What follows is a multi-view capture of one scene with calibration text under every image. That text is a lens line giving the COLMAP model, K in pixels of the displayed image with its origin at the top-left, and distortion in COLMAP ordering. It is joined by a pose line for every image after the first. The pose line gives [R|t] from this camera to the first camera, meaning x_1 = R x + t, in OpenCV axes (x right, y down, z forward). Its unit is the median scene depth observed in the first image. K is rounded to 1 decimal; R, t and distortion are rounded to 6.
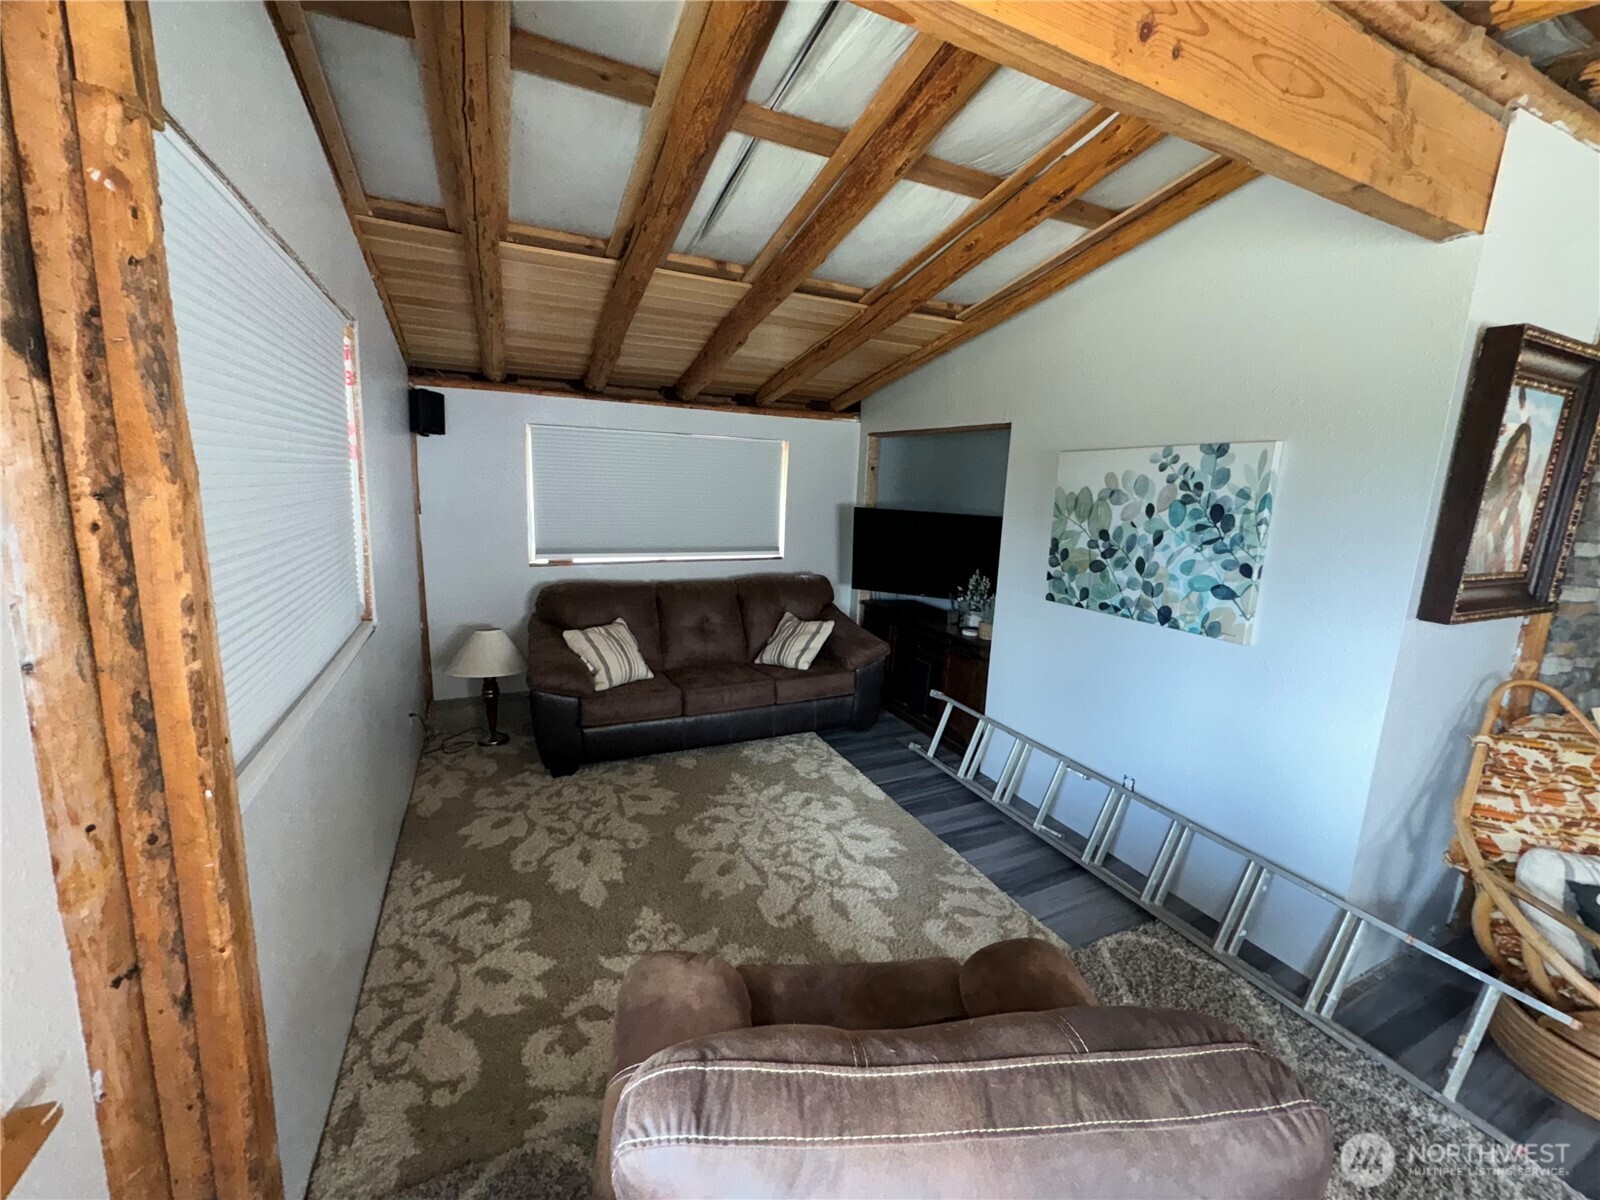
lens RADIAL K [[635.6, 0, 799.6], [0, 635.6, 597.5], [0, 0, 1]] dist [-0.001910, 0.000097]
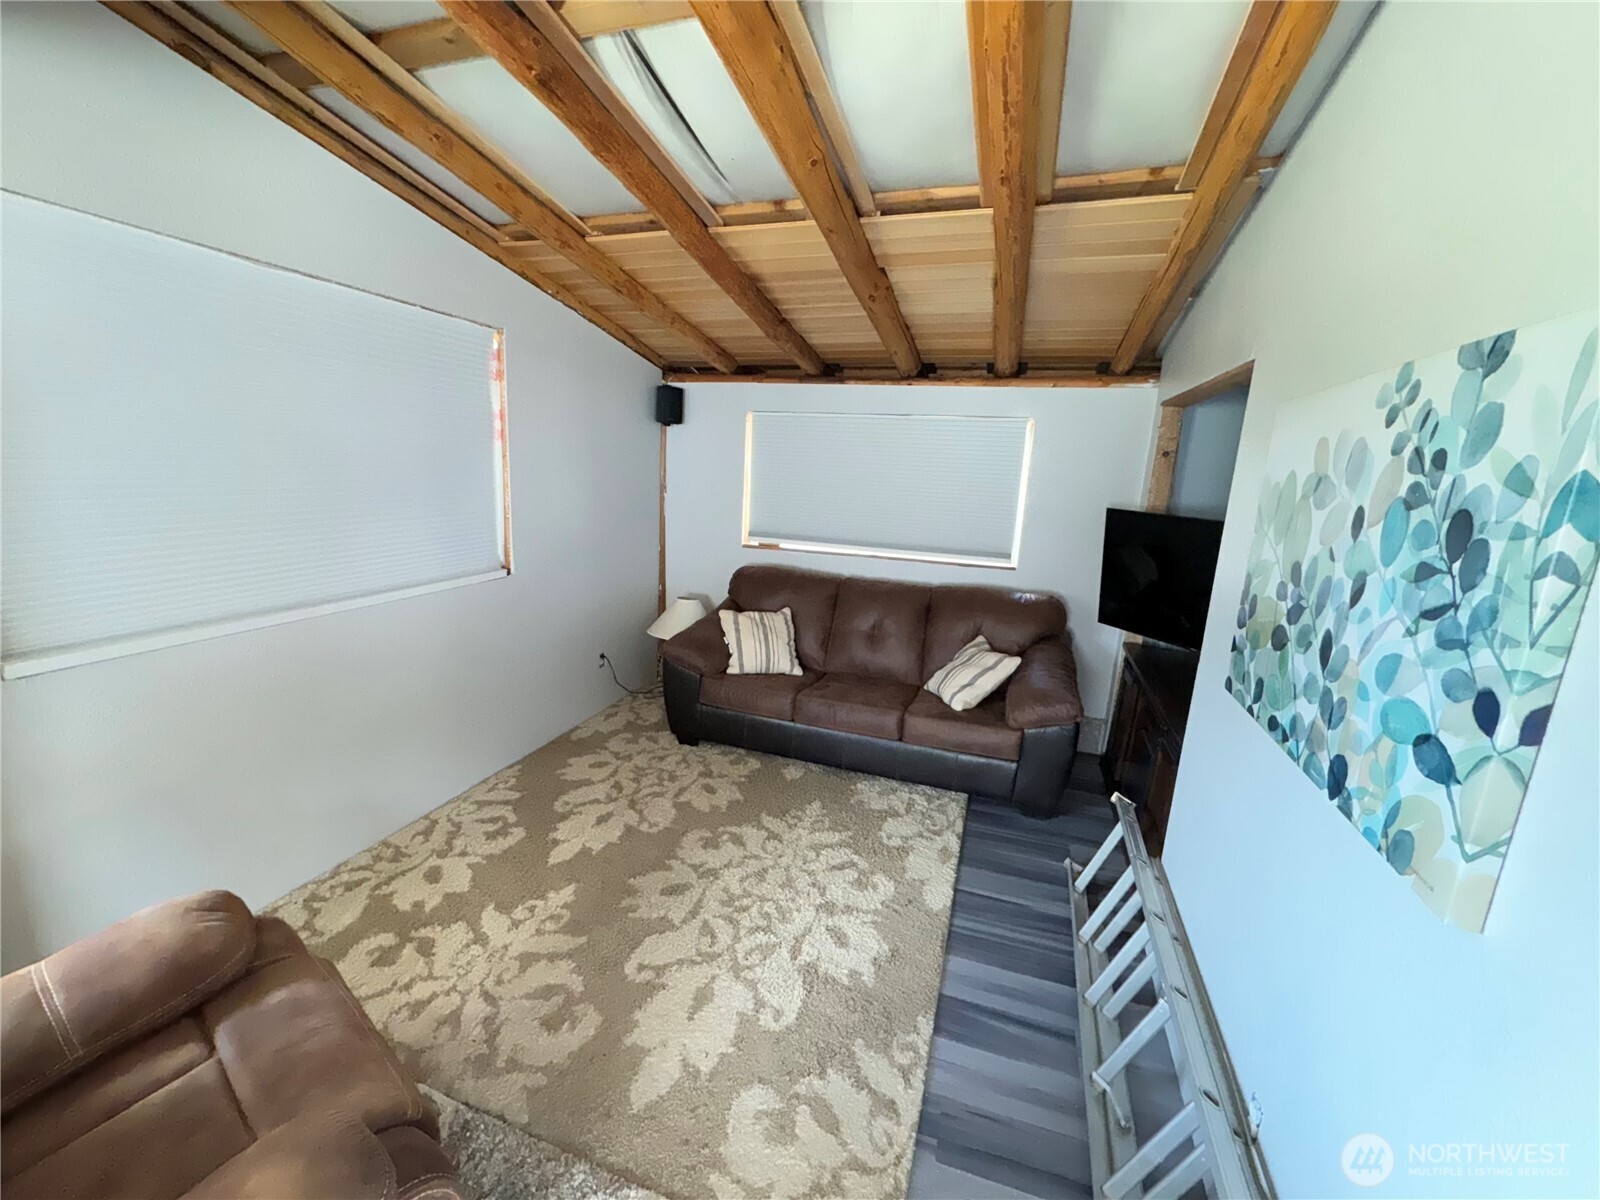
lens RADIAL K [[635.6, 0, 799.6], [0, 635.6, 597.5], [0, 0, 1]] dist [-0.001910, 0.000097]
pose [[0.722212, 0.143271, -0.676671, 0.543096], [-0.143844, 0.988033, 0.055670, -0.055664], [0.676549, 0.057129, 0.734178, 0.422249]]
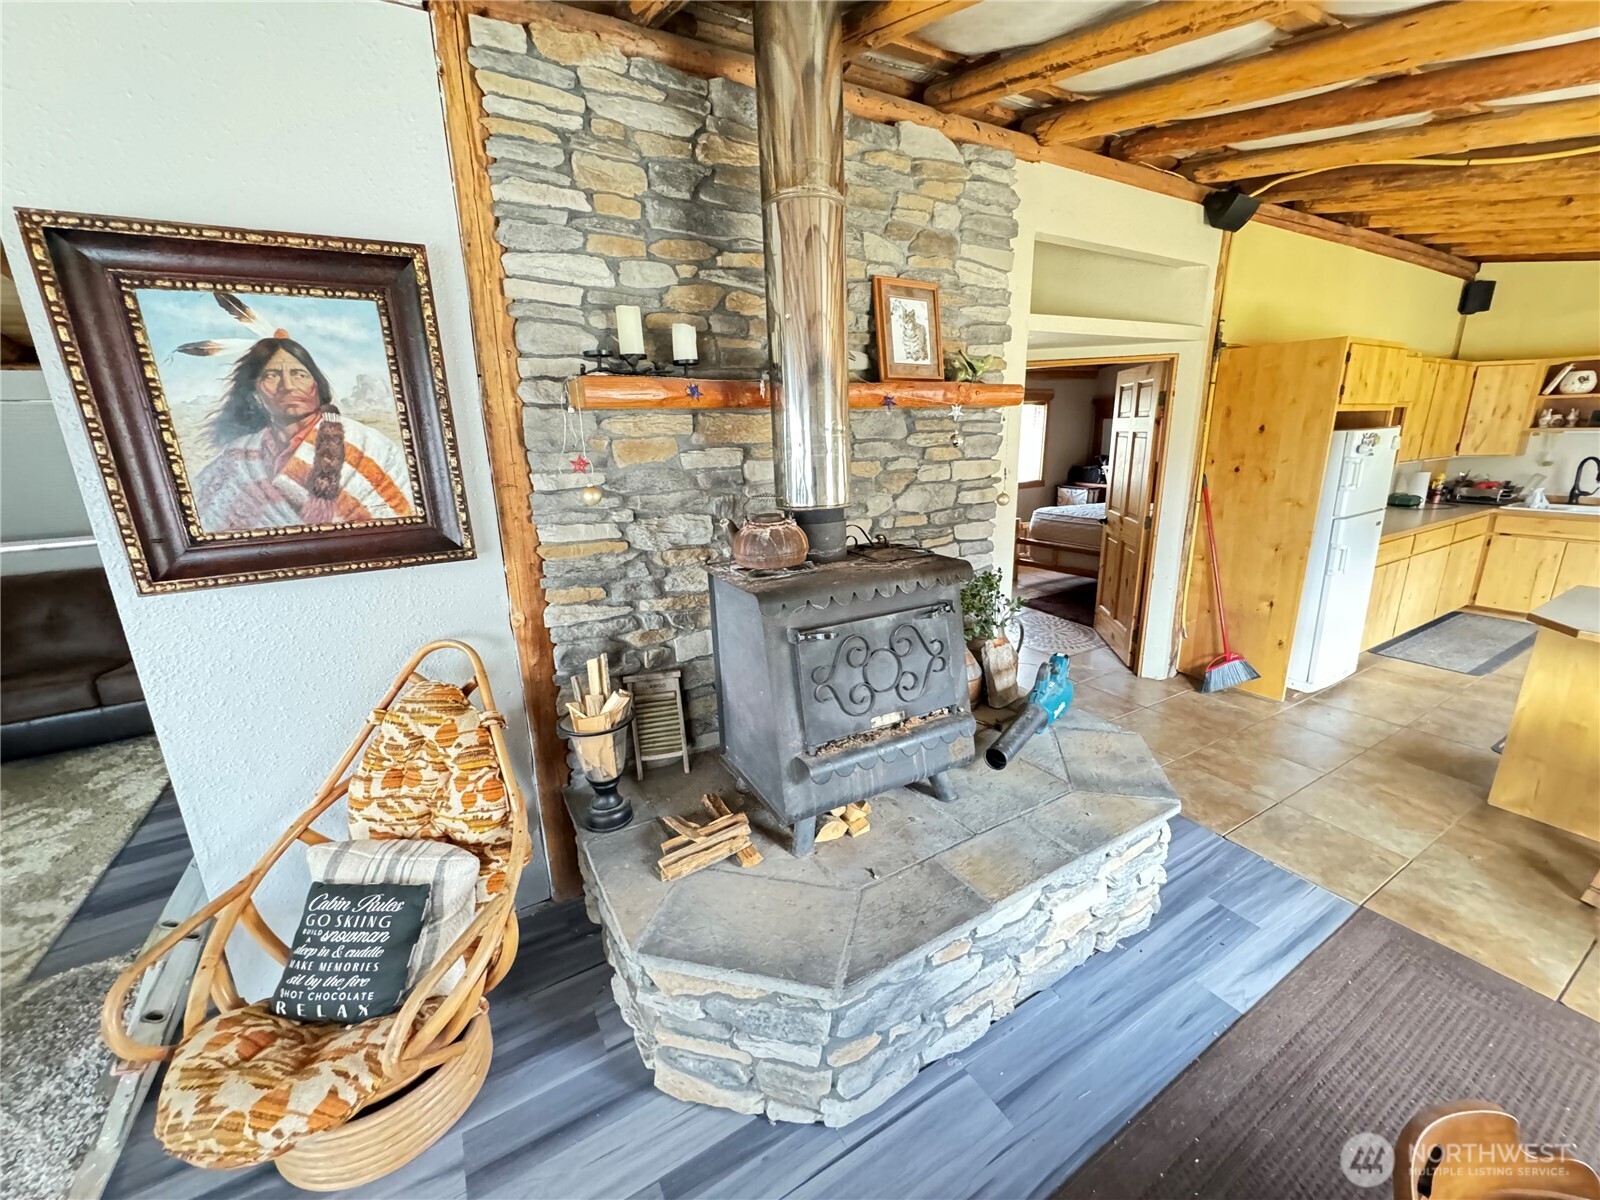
lens RADIAL K [[635.6, 0, 799.6], [0, 635.6, 597.5], [0, 0, 1]] dist [-0.001910, 0.000097]
pose [[0.993849, -0.086555, 0.069078, 1.222826], [0.080480, 0.993009, 0.086350, 0.027451], [-0.076070, -0.080260, 0.993867, 0.080482]]
